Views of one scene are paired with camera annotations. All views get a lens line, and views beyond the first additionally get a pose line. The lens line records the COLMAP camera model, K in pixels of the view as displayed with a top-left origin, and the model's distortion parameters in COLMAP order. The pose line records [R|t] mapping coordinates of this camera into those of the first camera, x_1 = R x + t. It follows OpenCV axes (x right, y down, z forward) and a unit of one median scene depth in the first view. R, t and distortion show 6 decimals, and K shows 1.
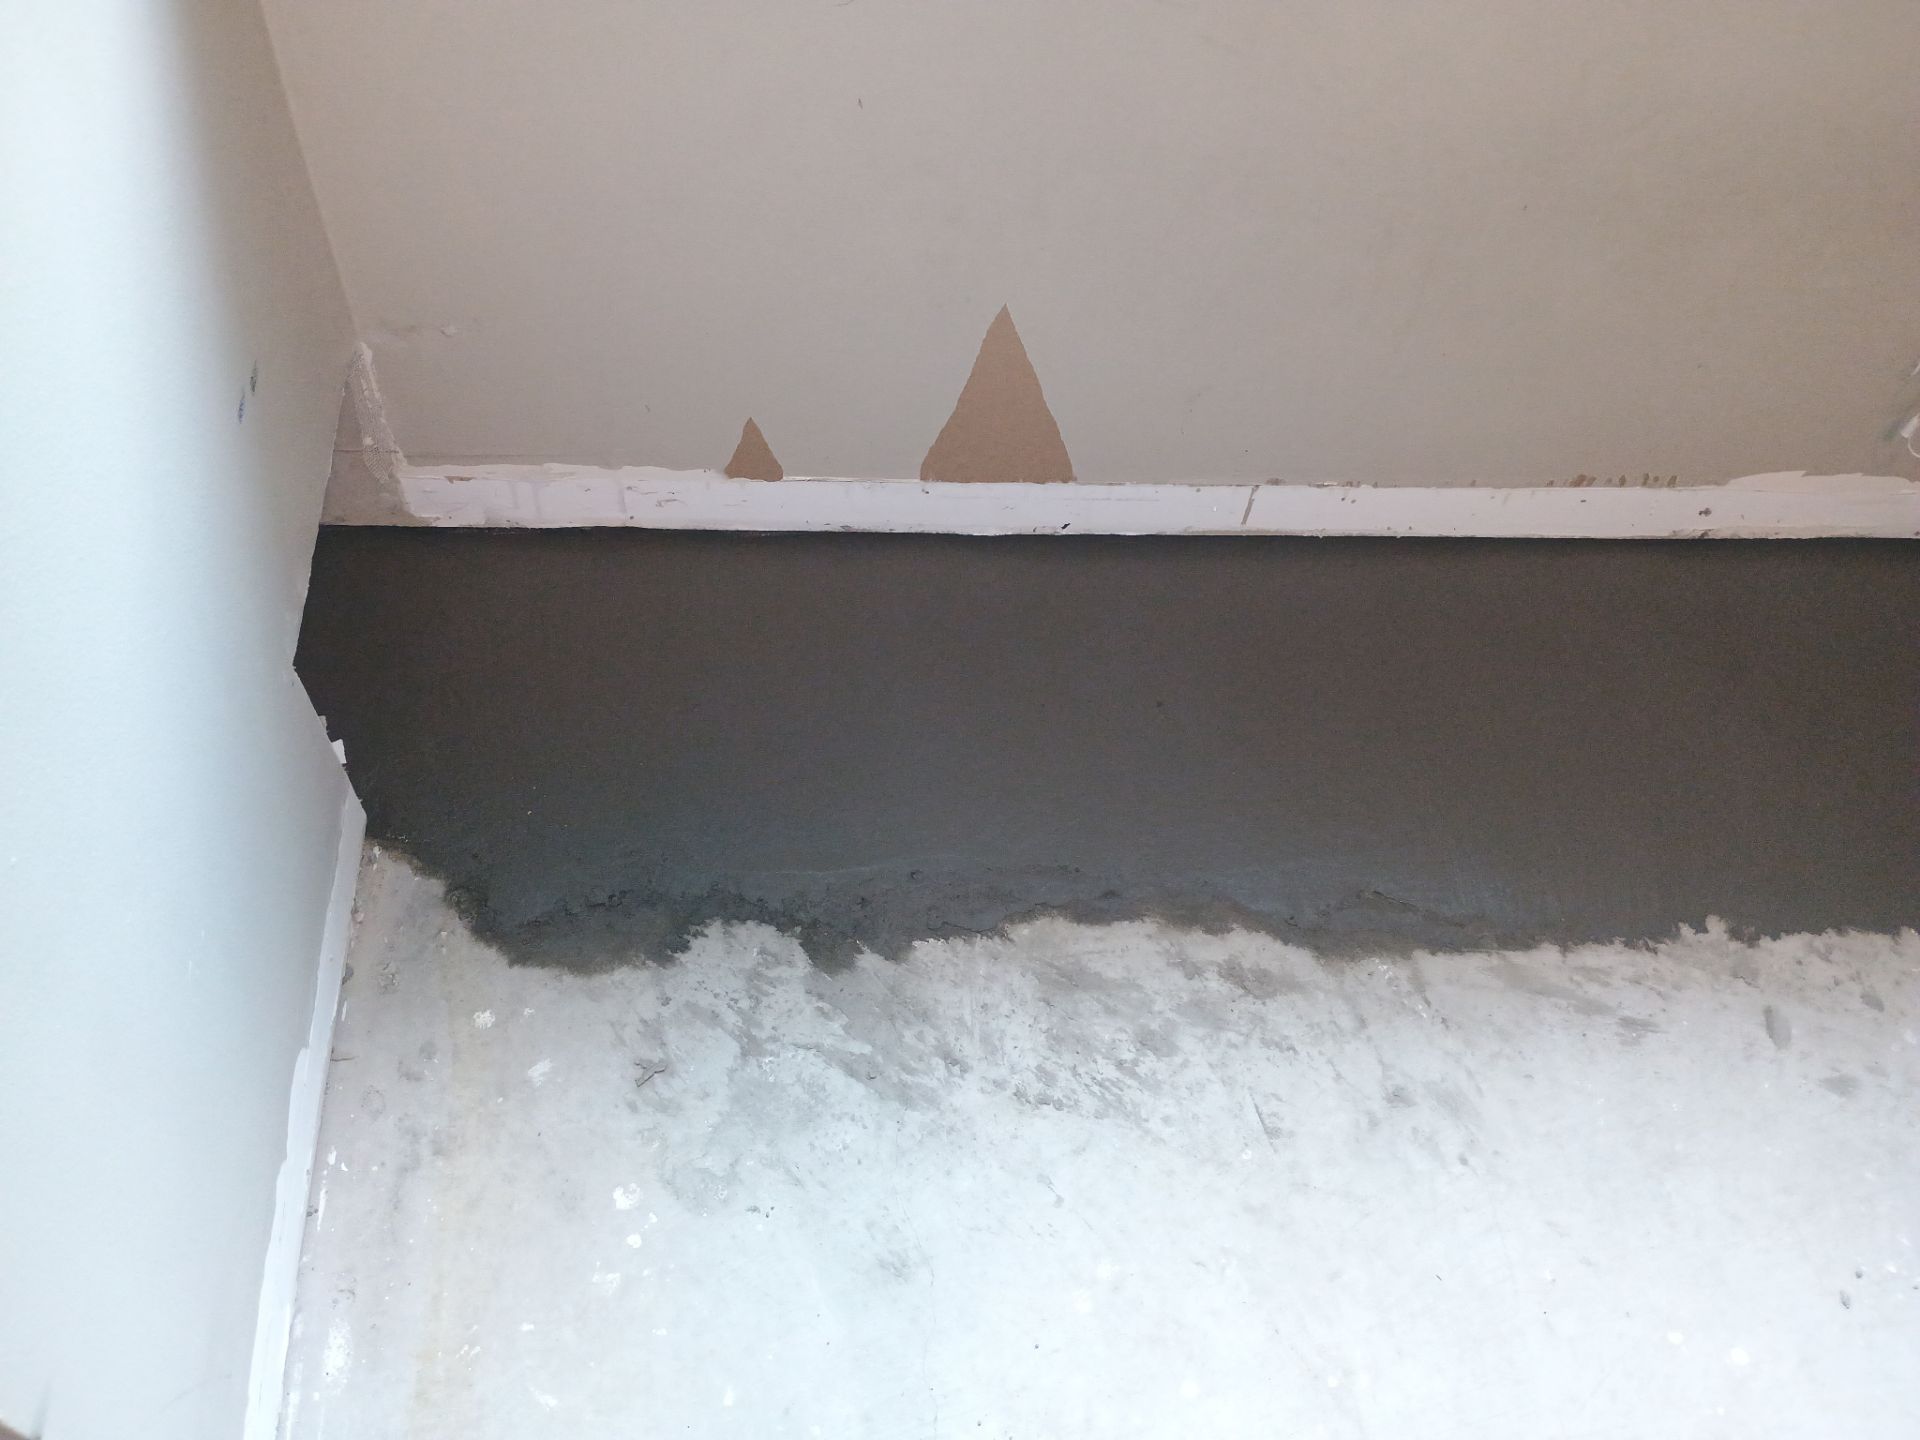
lens RADIAL K [[1646.4, 0, 960.0], [0, 1646.4, 720.0], [0, 0, 1]] dist [0.041280, 0.000950]
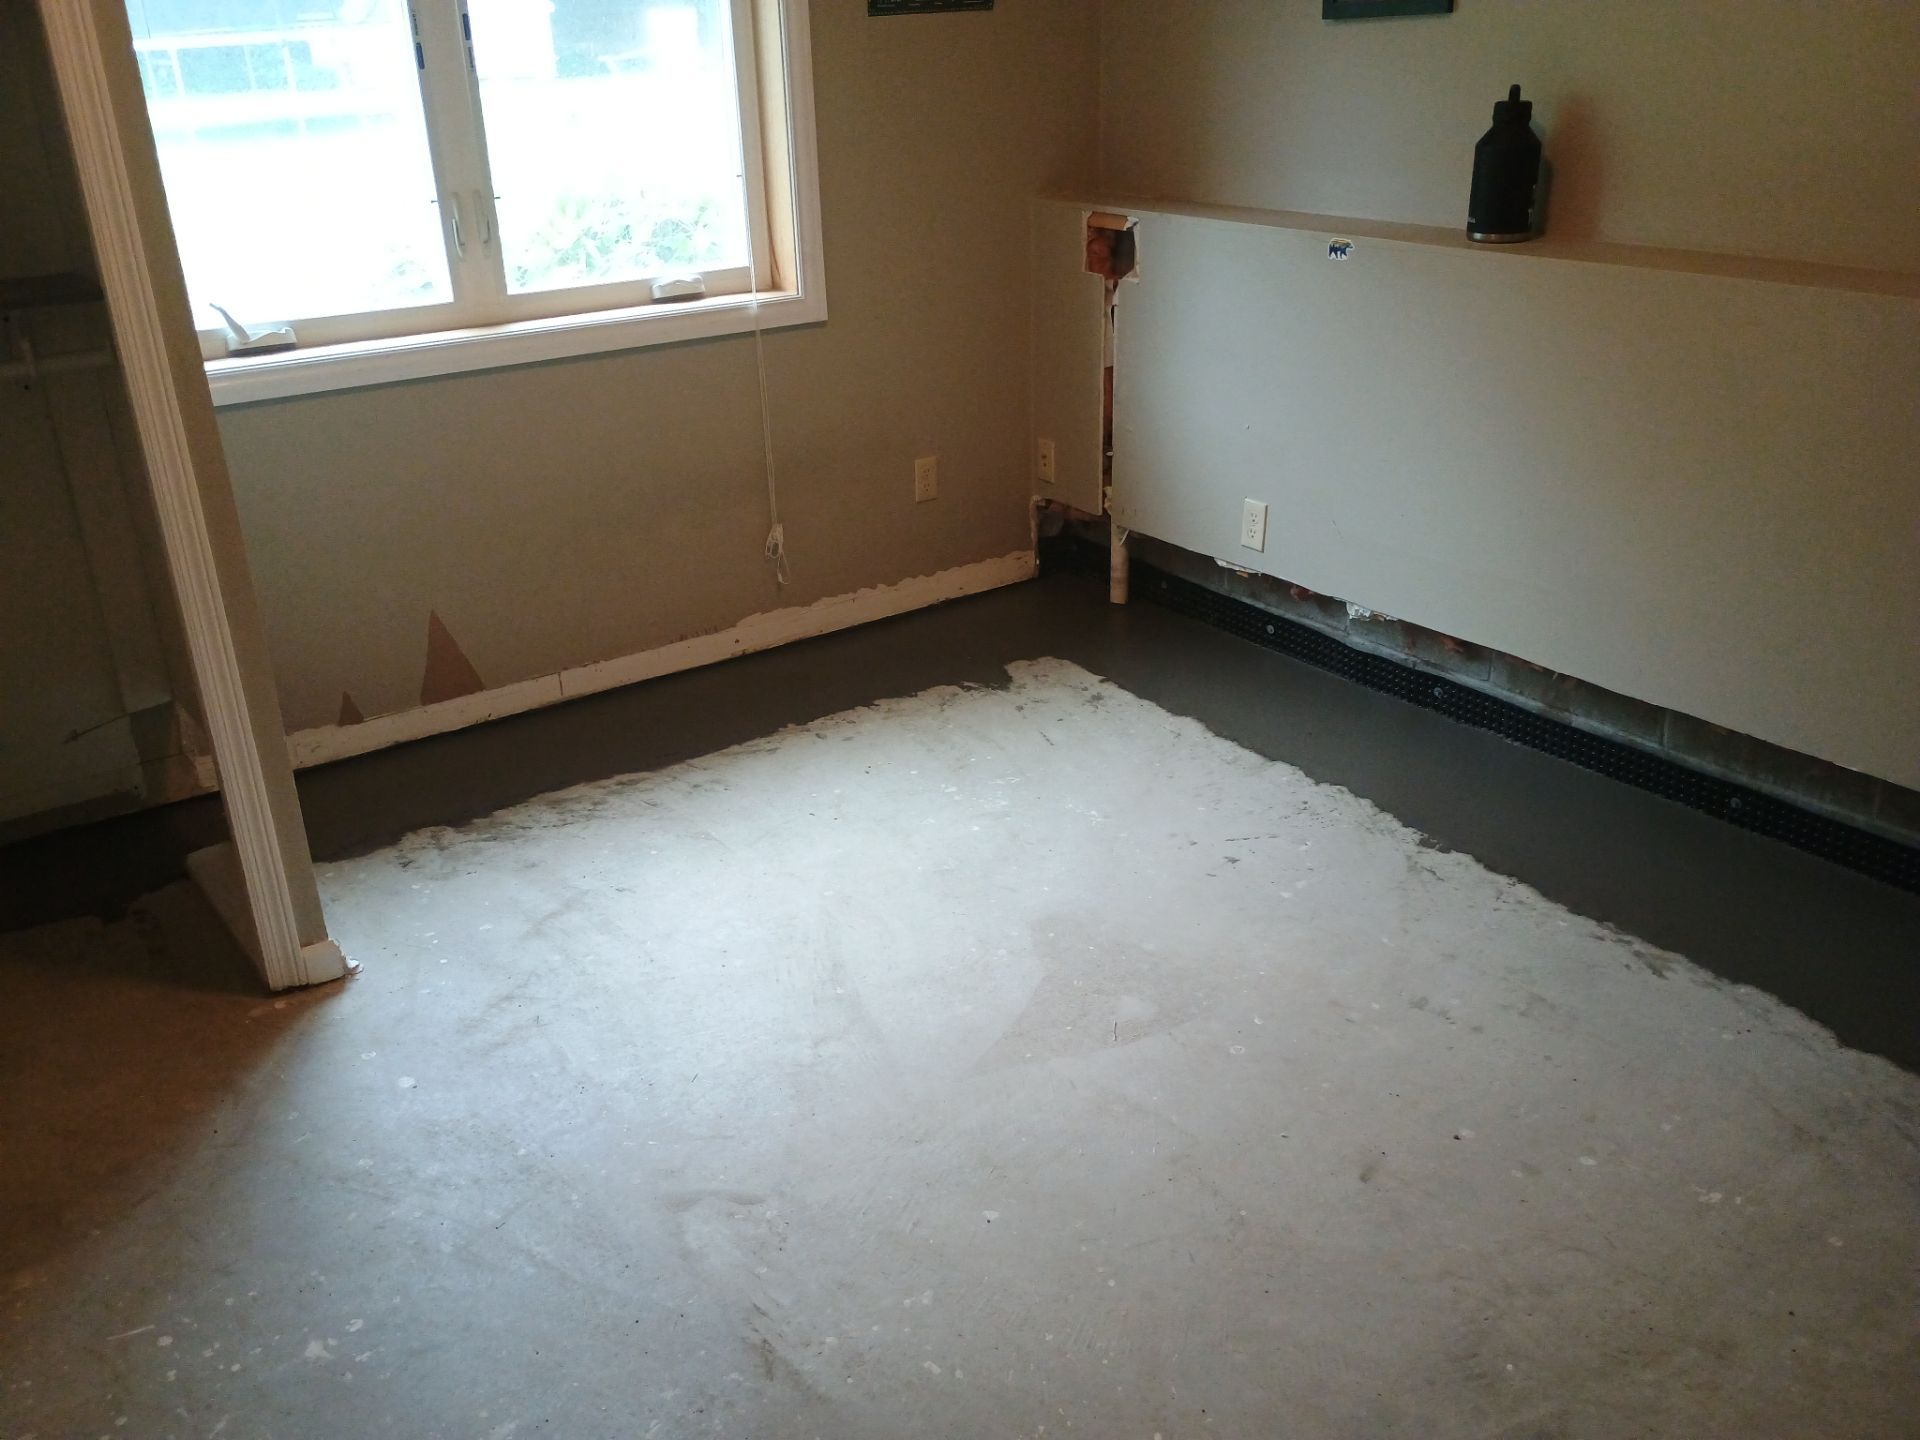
lens RADIAL K [[1646.4, 0, 960.0], [0, 1646.4, 720.0], [0, 0, 1]] dist [0.041280, 0.000950]
pose [[0.838615, -0.315498, 0.444056, -0.480595], [0.502103, 0.763821, -0.405549, 1.343651], [-0.211230, 0.563061, 0.798965, -1.157976]]
